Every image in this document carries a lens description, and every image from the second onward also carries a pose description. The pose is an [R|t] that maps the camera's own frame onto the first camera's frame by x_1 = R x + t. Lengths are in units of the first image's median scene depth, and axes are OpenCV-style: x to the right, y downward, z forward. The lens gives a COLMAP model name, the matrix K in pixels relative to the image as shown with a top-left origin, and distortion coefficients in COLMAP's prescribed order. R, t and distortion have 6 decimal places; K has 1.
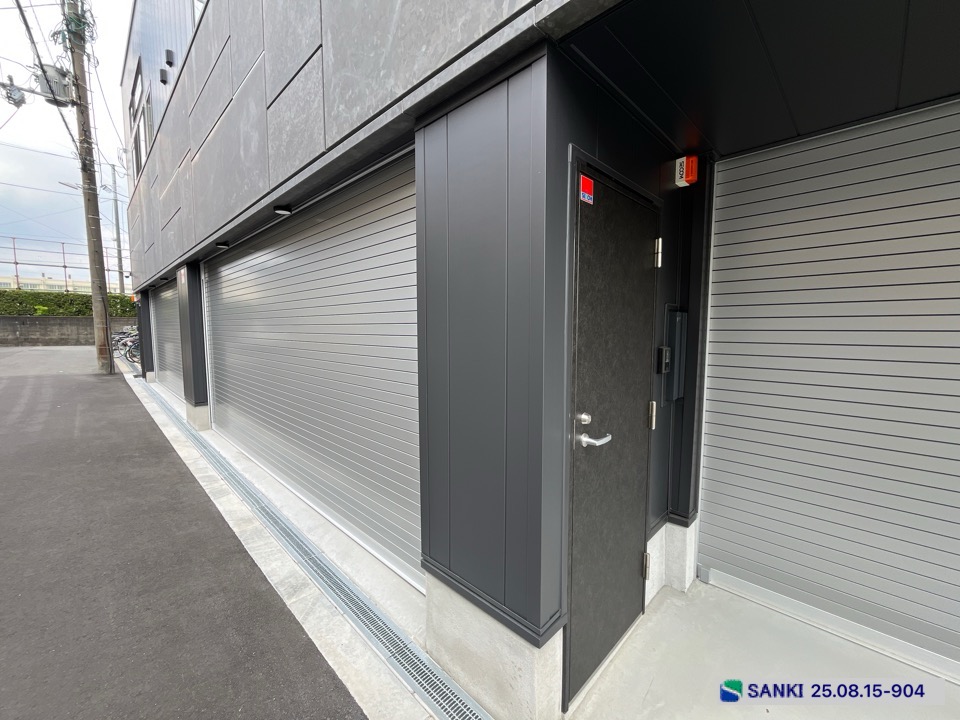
lens RADIAL K [[389.4, 0, 476.7], [0, 389.4, 360.5], [0, 0, 1]] dist [-0.002930, 0.000100]
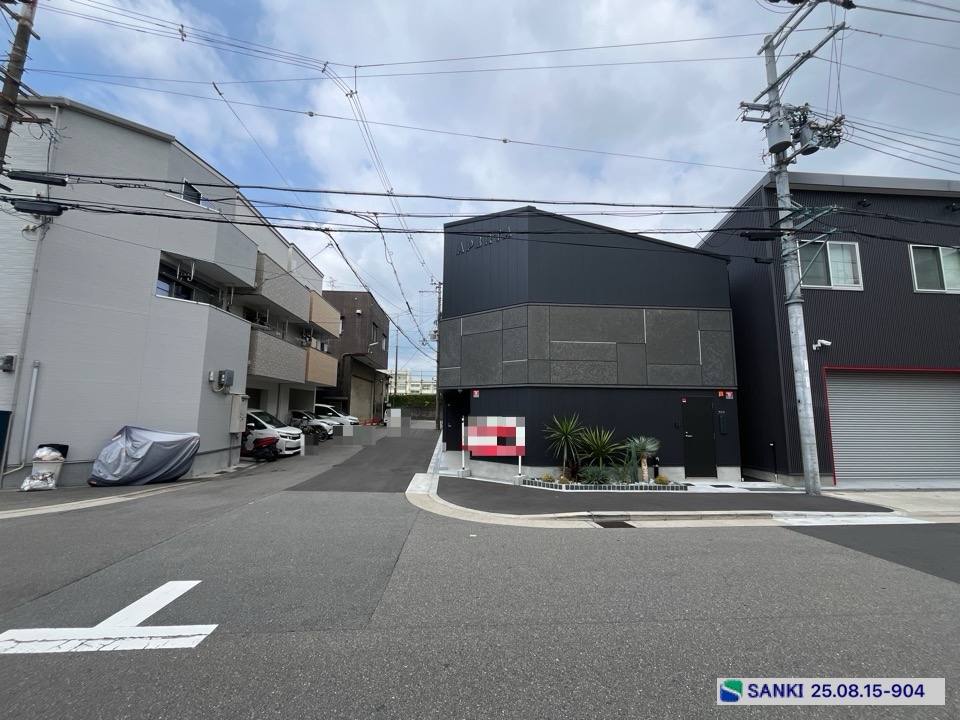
lens RADIAL K [[389.4, 0, 478.0], [0, 389.4, 363.9], [0, 0, 1]] dist [-0.002930, 0.000100]
pose [[0.750992, -0.069735, -0.656618, 4.542156], [-0.066799, 0.981283, -0.180615, 0.224910], [0.656923, 0.179502, 0.732278, -3.785499]]
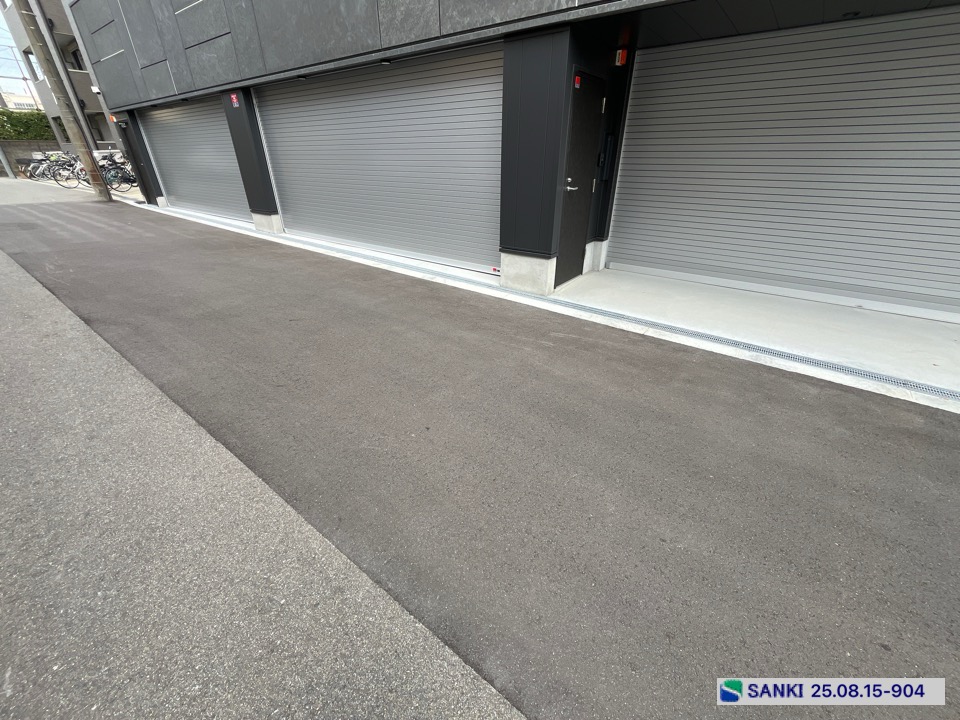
lens RADIAL K [[389.4, 0, 476.2], [0, 389.4, 360.9], [0, 0, 1]] dist [-0.002930, 0.000100]
pose [[0.991174, -0.065850, 0.115058, -0.412658], [0.015065, 0.918236, 0.395747, 0.120152], [-0.131710, -0.390520, 0.911124, -1.022544]]
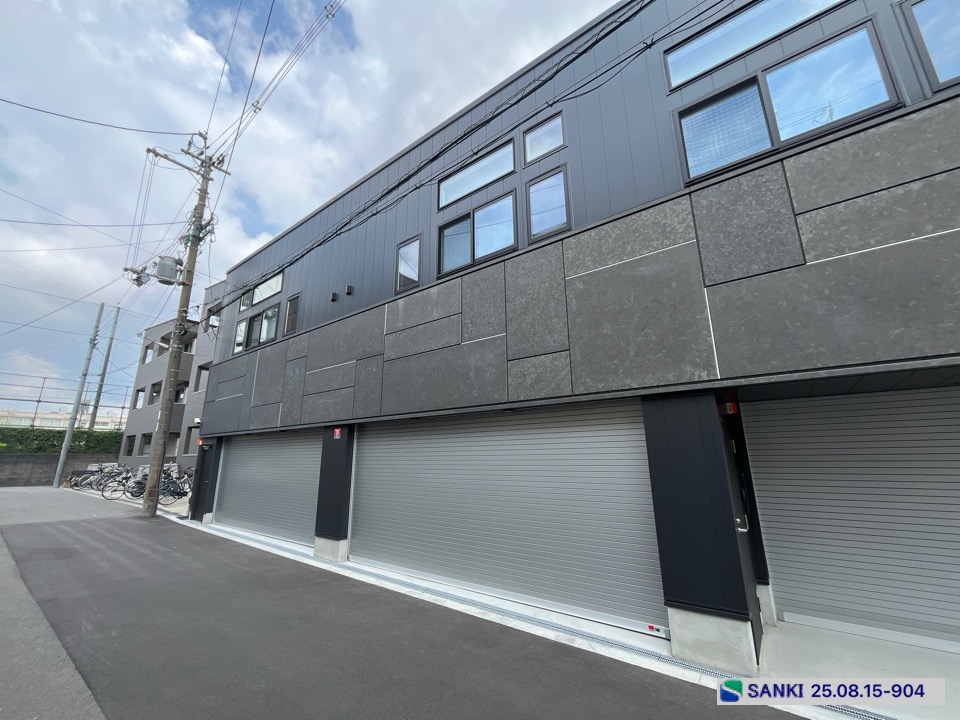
lens RADIAL K [[389.4, 0, 476.7], [0, 389.4, 360.5], [0, 0, 1]] dist [-0.002930, 0.000100]
pose [[0.991581, 0.022738, 0.127475, -0.919520], [0.019807, 0.946239, -0.322860, -0.026897], [-0.127964, 0.322667, 0.937823, -0.777712]]
